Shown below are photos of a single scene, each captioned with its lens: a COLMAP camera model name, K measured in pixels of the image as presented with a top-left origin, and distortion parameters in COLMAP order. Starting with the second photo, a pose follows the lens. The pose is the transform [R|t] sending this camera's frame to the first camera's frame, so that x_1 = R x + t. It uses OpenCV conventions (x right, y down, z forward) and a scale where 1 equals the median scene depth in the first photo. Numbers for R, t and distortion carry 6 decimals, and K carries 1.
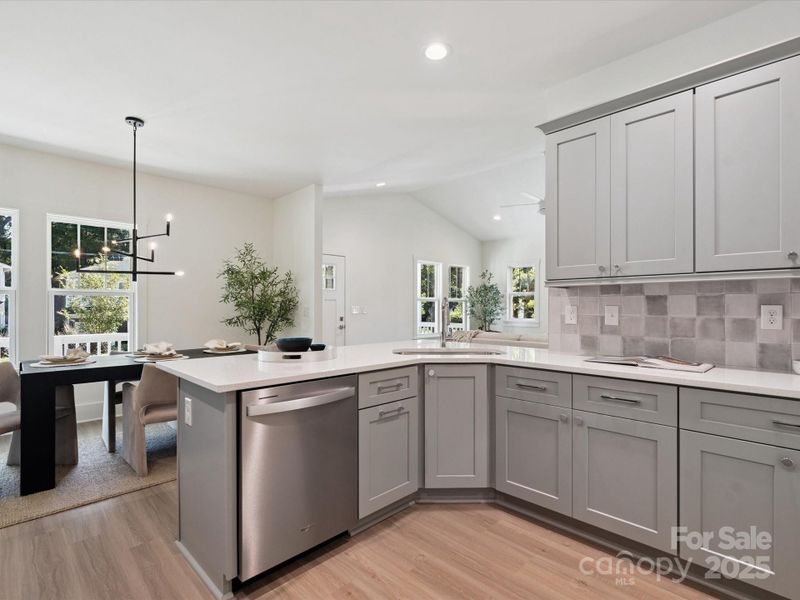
lens RADIAL K [[396.0, 0, 398.1], [0, 396.0, 306.0], [0, 0, 1]] dist [-0.001500, 0.001544]
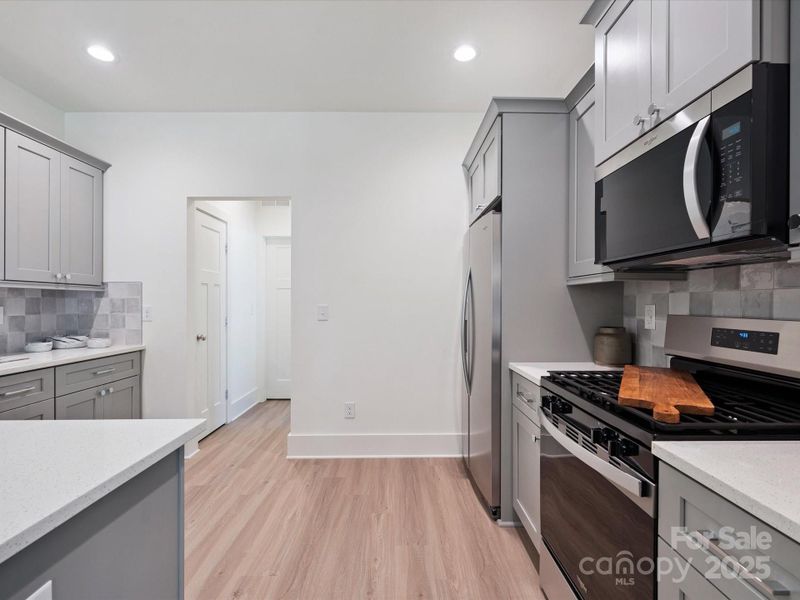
lens RADIAL K [[396.0, 0, 403.7], [0, 396.0, 300.6], [0, 0, 1]] dist [-0.001500, 0.001544]
pose [[-0.709376, 0.004788, 0.704814, -0.803006], [0.001393, 0.999984, -0.005391, -0.010441], [-0.704829, -0.002843, -0.709372, 0.822010]]
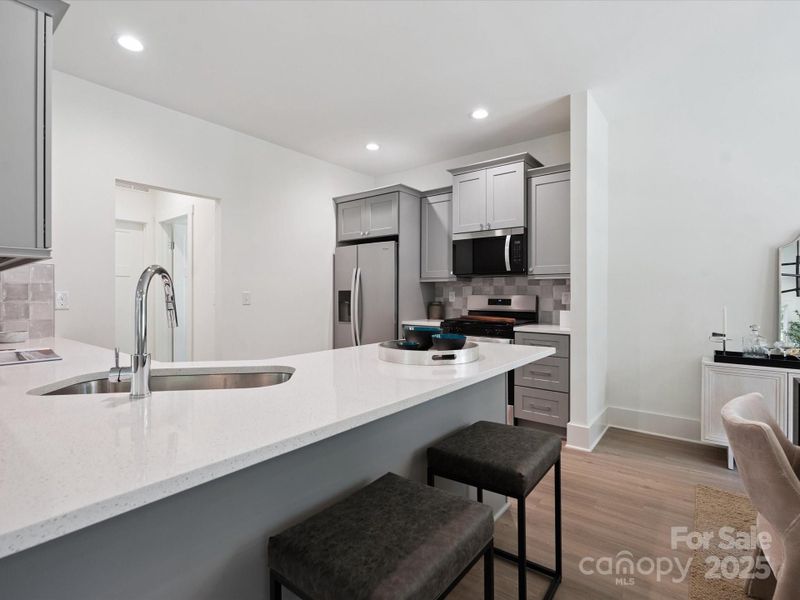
lens RADIAL K [[396.0, 0, 402.3], [0, 396.0, 292.6], [0, 0, 1]] dist [-0.001500, 0.001544]
pose [[-0.993795, 0.001729, -0.111217, -0.118705], [0.002153, 0.999991, -0.003692, 0.007117], [0.111209, -0.003908, -0.993789, 1.781271]]
